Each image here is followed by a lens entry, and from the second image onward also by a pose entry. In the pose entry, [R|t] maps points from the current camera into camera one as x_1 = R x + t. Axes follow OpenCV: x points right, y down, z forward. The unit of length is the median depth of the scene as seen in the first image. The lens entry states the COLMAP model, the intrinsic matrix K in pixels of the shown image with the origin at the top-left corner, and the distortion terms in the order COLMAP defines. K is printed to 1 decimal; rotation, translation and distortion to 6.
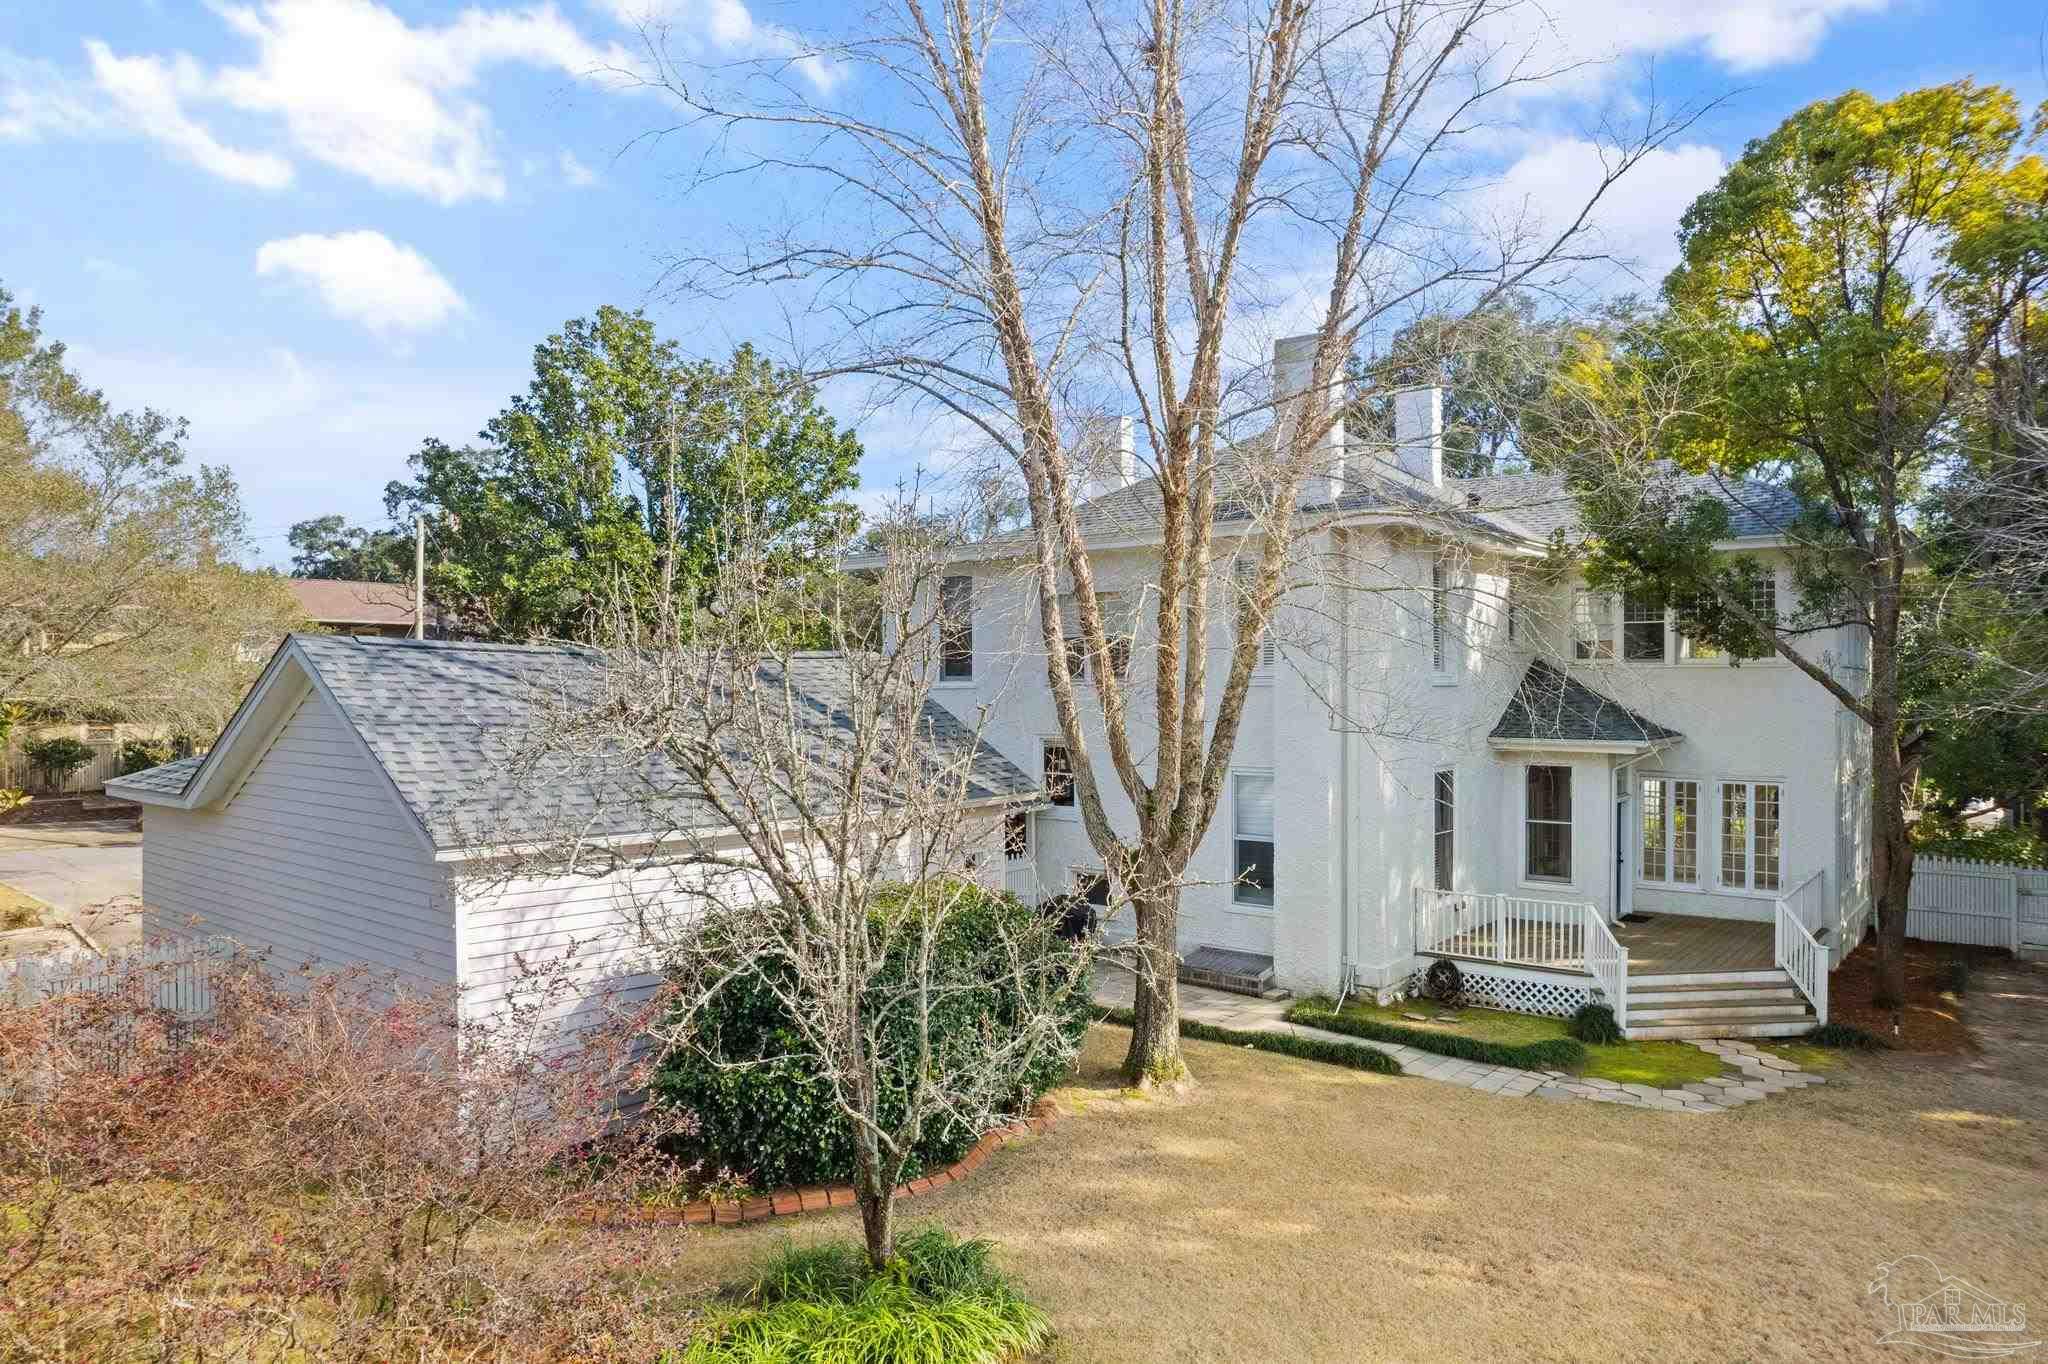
lens RADIAL K [[1309.6, 0, 1024.0], [0, 1309.6, 682.0], [0, 0, 1]] dist [-0.083671, 0.082015]
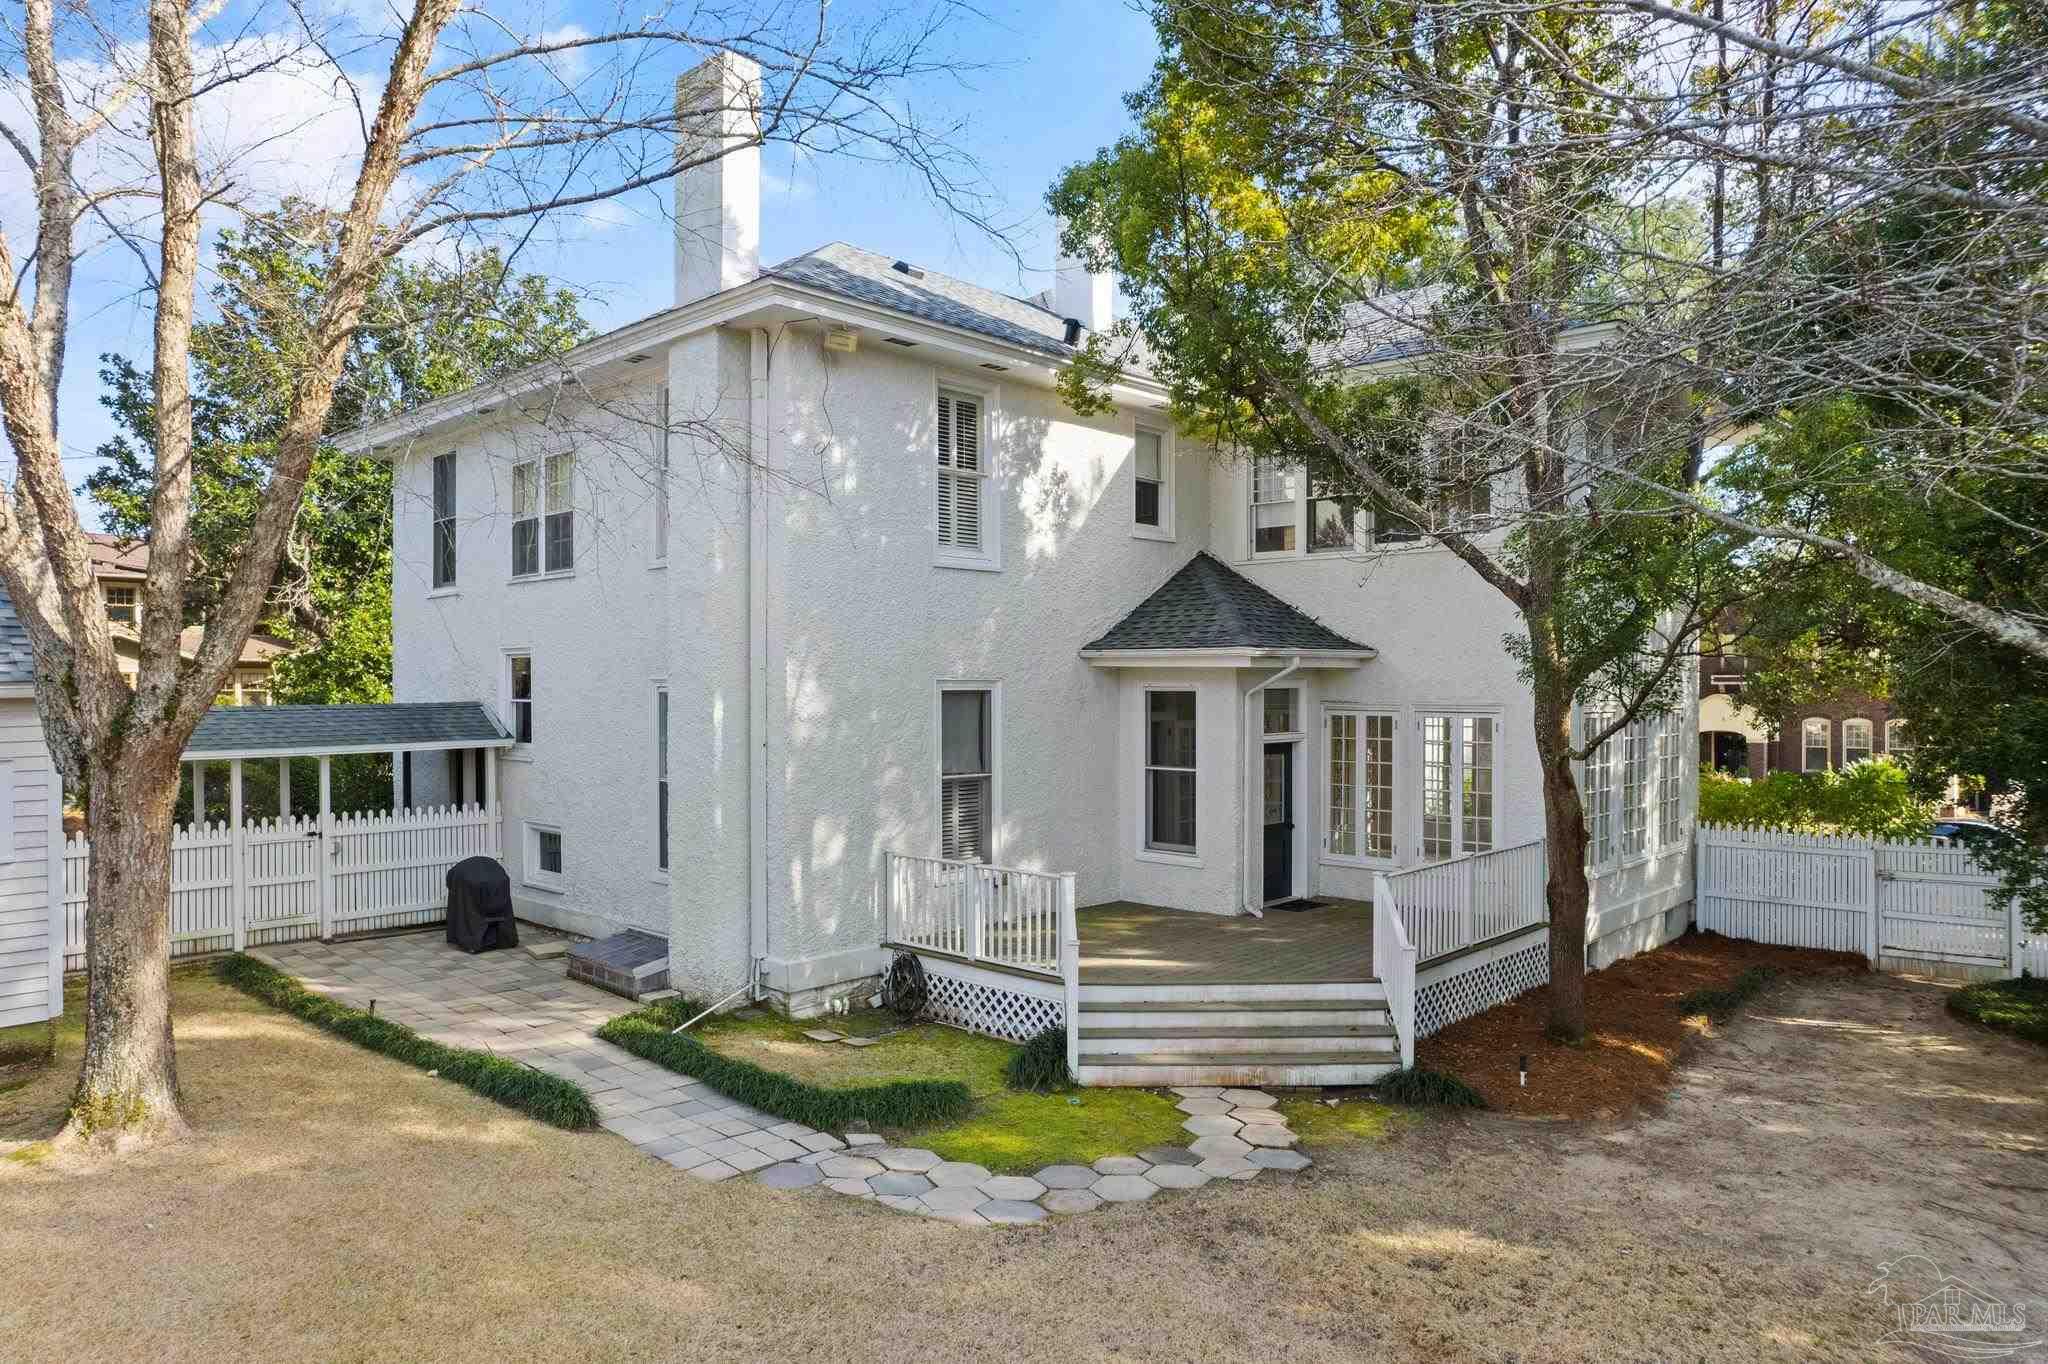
lens RADIAL K [[1309.6, 0, 1024.0], [0, 1309.6, 682.0], [0, 0, 1]] dist [-0.083671, 0.082015]
pose [[0.997068, 0.002363, -0.076479, 0.483090], [-0.002117, 0.999992, 0.003300, 0.073839], [0.076486, -0.003129, 0.997066, 0.345993]]
